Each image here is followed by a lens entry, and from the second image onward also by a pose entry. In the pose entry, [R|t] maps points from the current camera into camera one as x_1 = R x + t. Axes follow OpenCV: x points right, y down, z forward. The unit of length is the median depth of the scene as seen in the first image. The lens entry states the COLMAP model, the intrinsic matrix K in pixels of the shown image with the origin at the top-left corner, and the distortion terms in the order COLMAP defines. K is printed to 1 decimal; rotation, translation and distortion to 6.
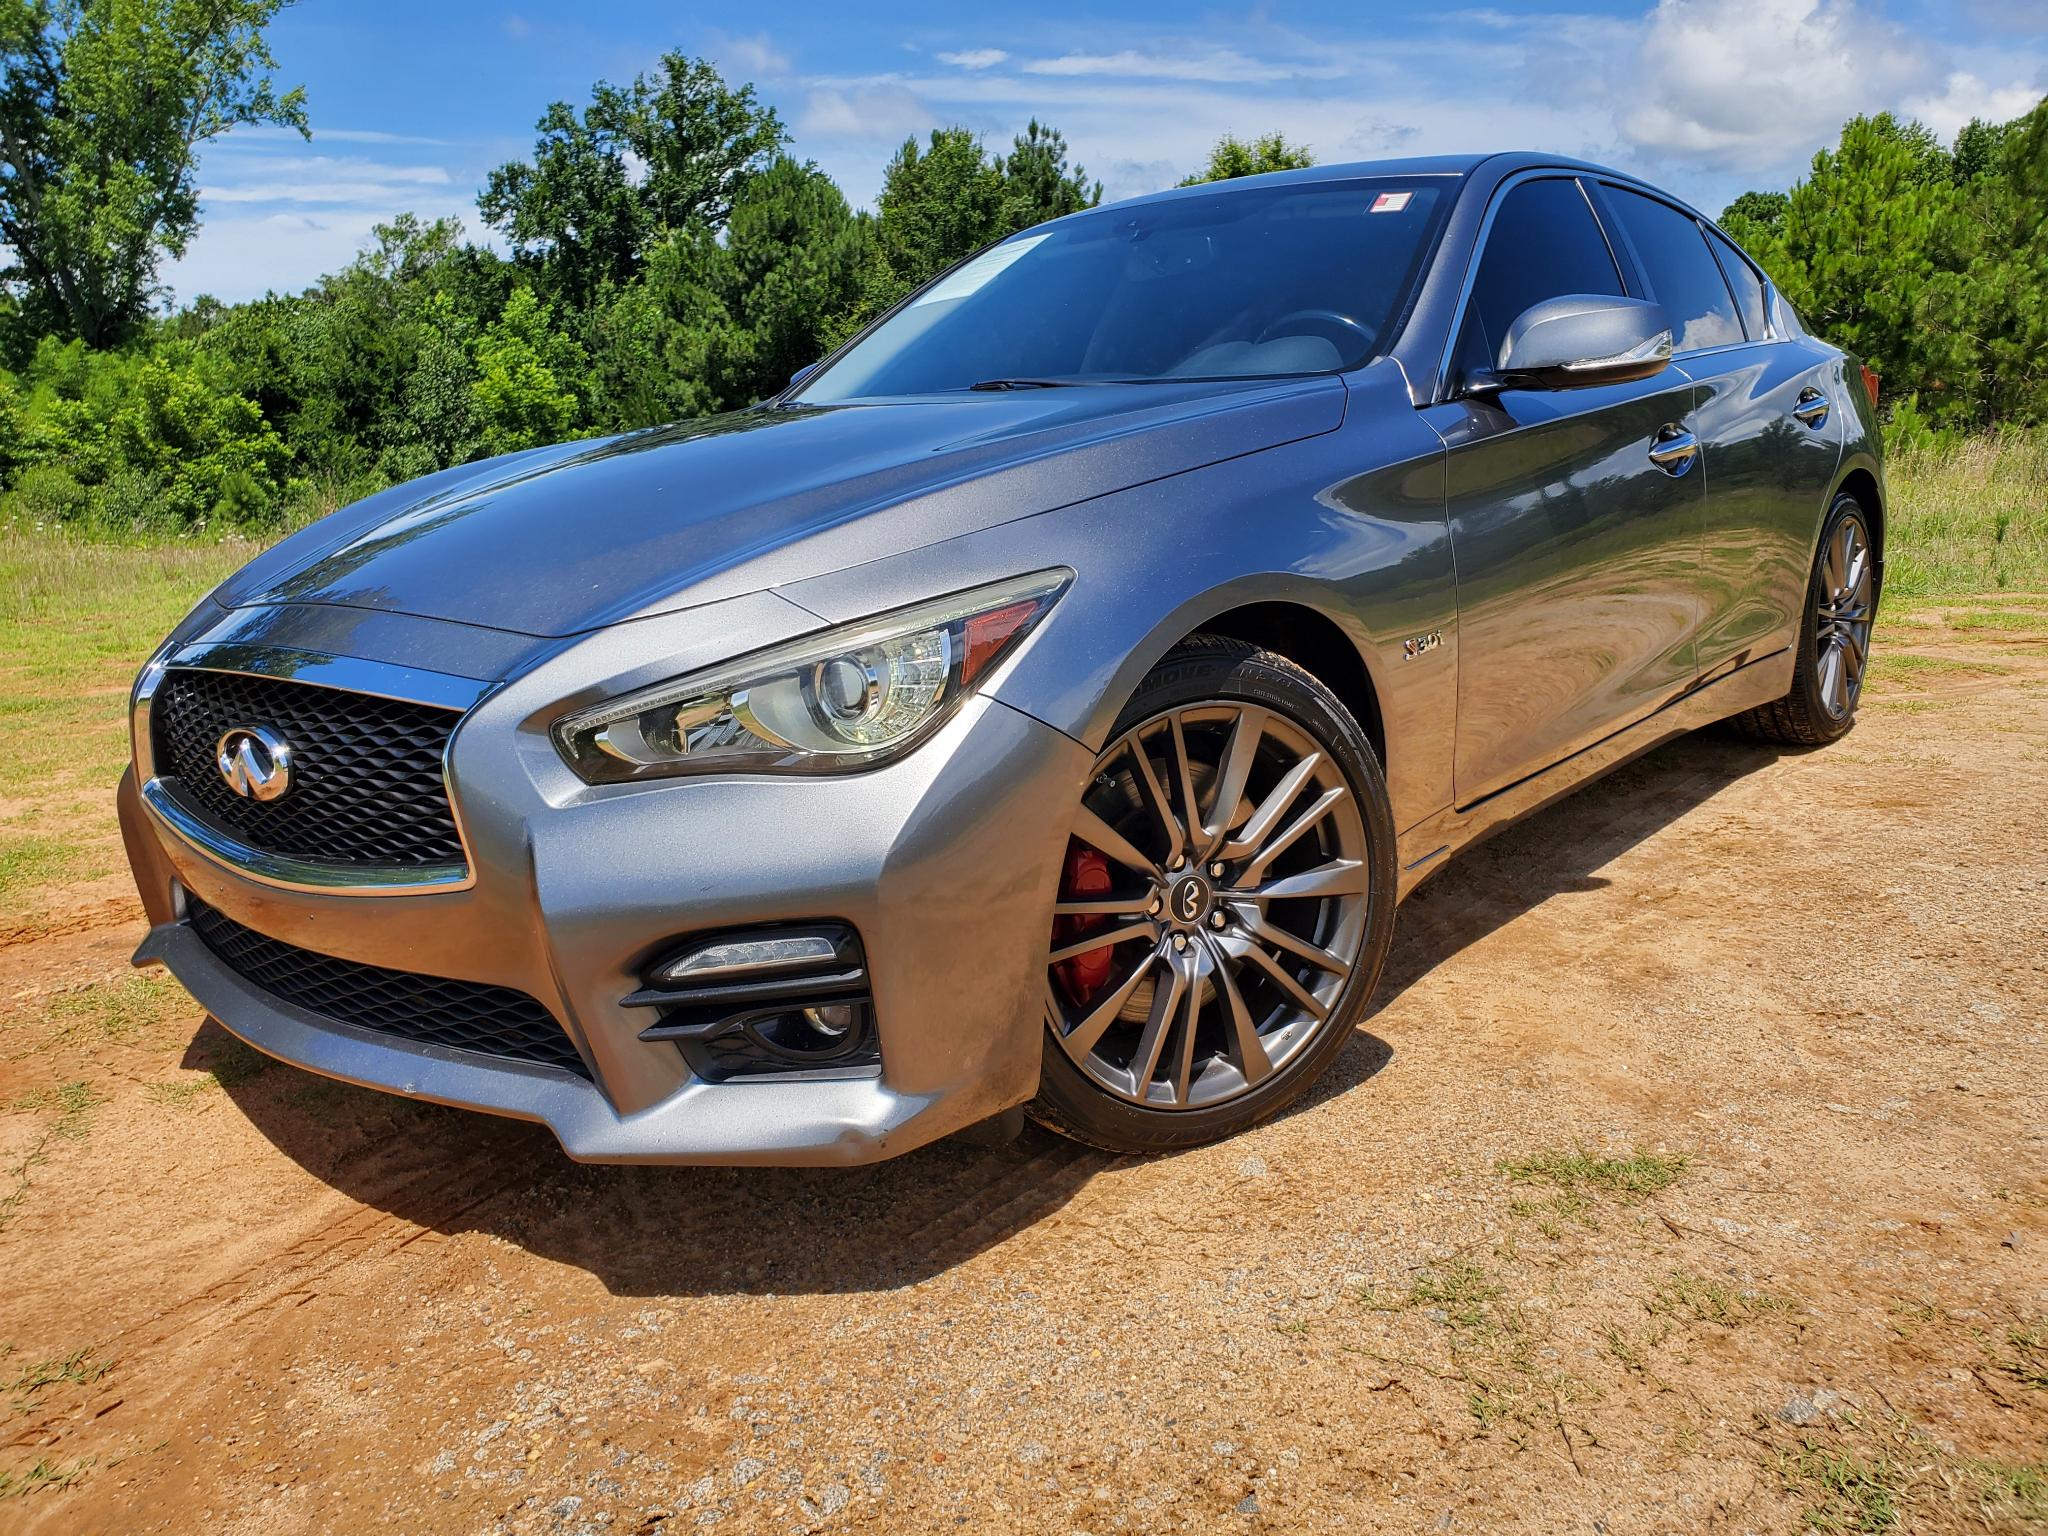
lens RADIAL K [[1622.5, 0, 1018.6], [0, 1622.5, 698.0], [0, 0, 1]] dist [-0.008633, 0.040215]
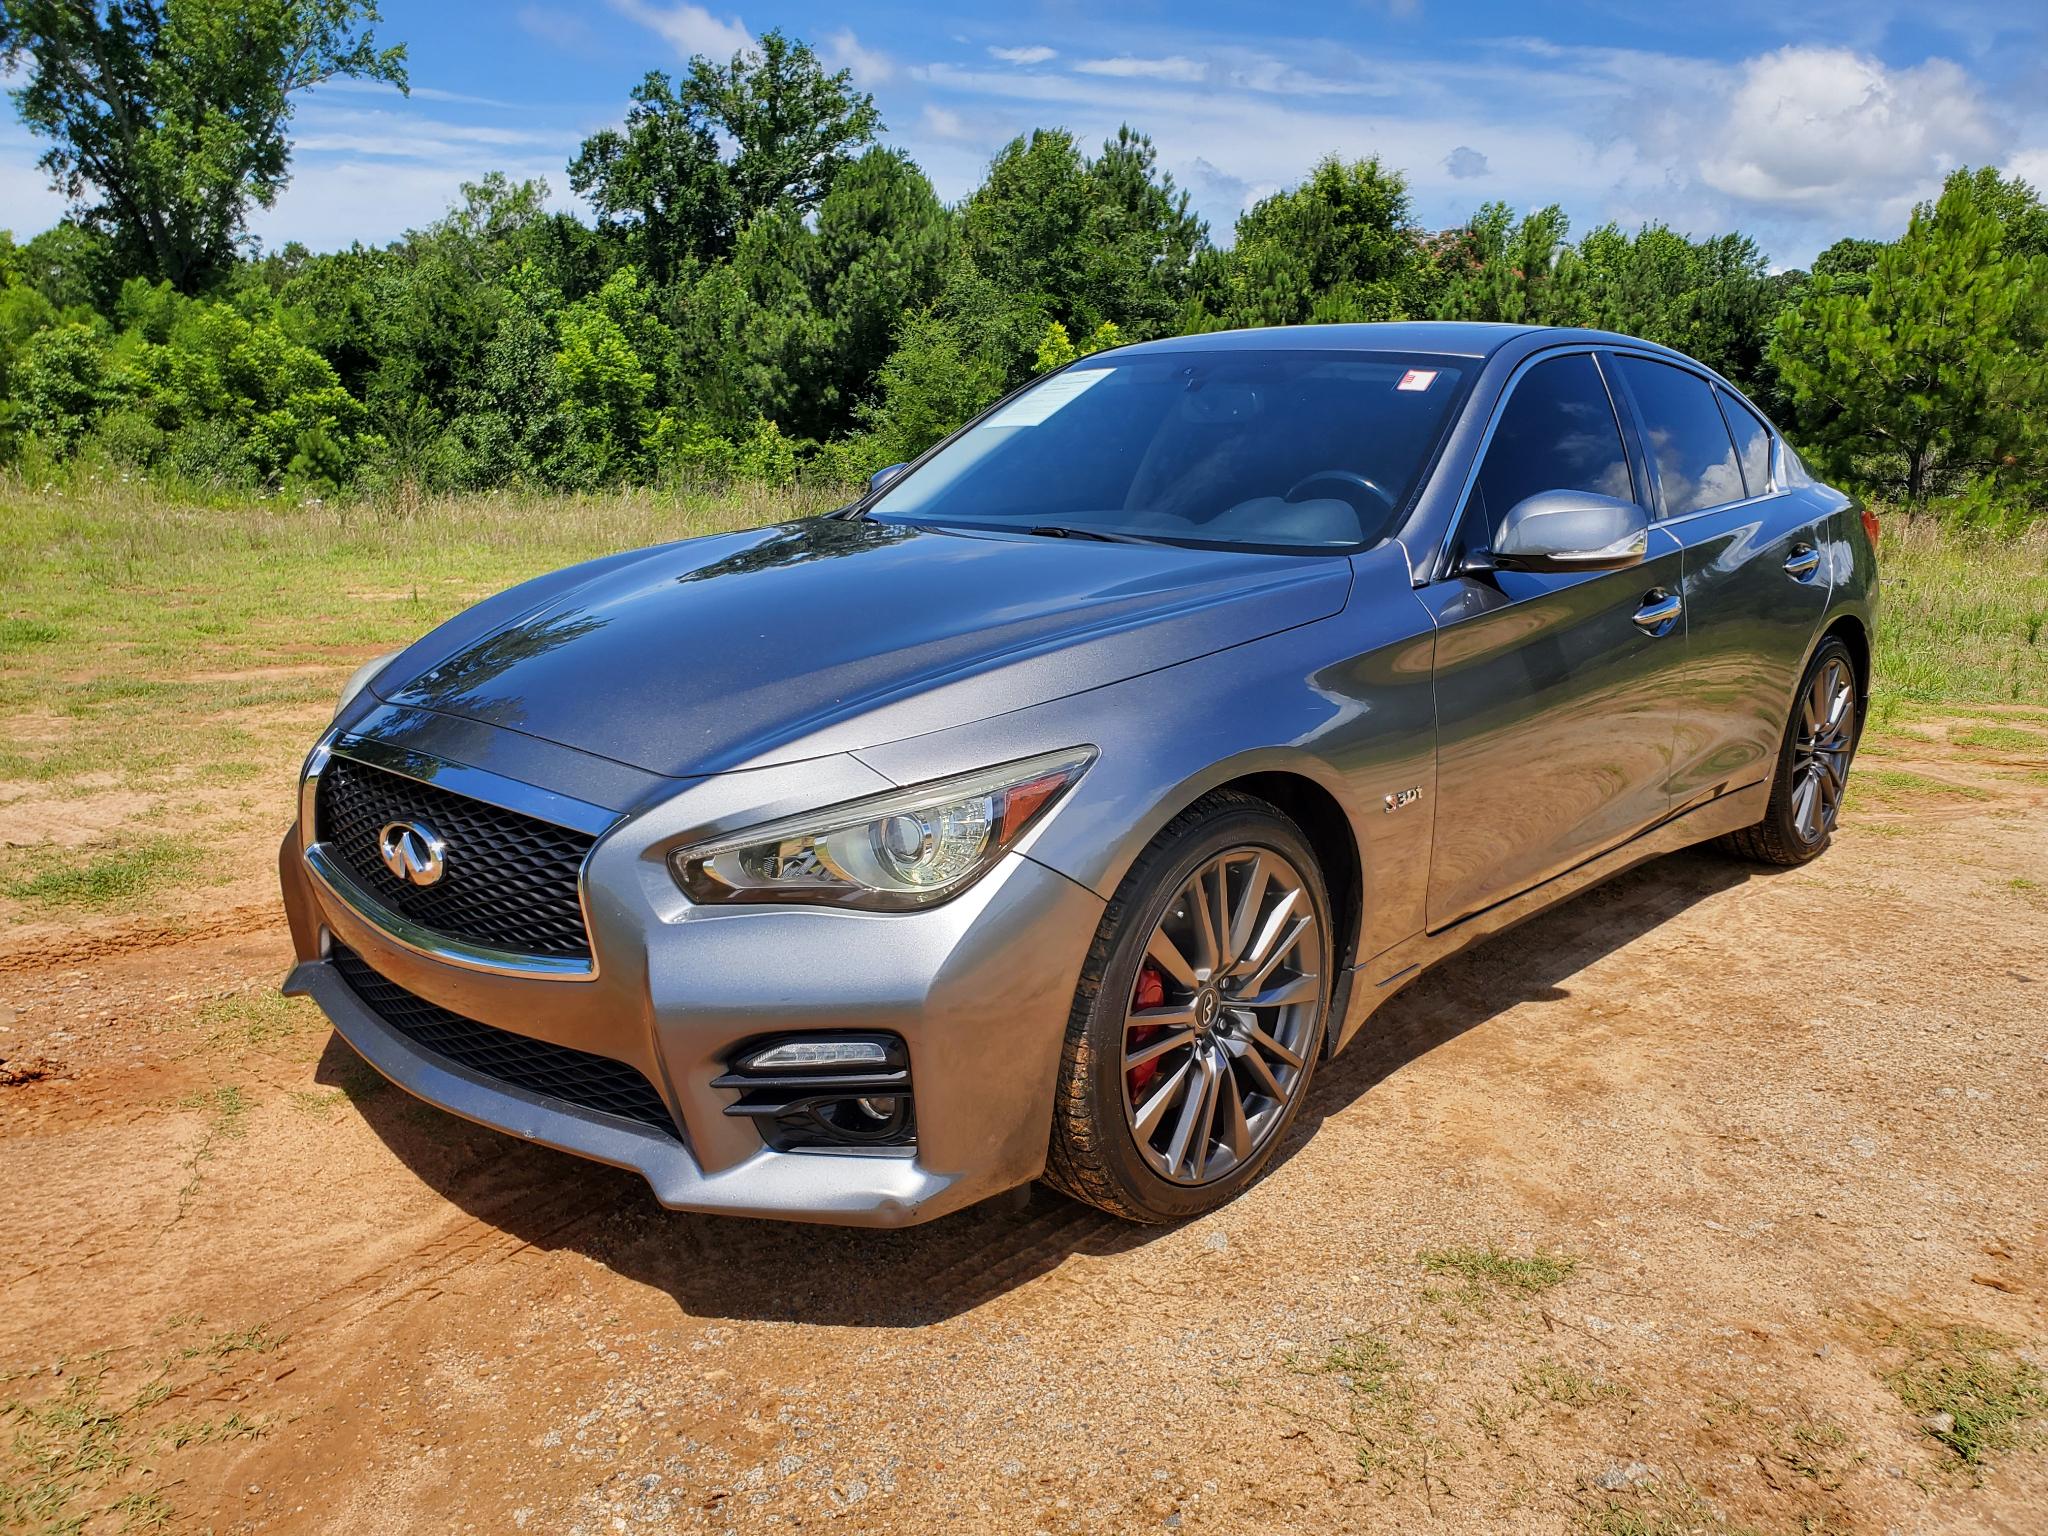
lens RADIAL K [[1629.1, 0, 1056.2], [0, 1629.1, 711.9], [0, 0, 1]] dist [0.008360, -0.004613]
pose [[0.997428, 0.071095, -0.009133, 0.008154], [-0.070999, 0.997422, 0.010446, -0.093117], [0.009852, -0.009771, 0.999904, -0.180116]]
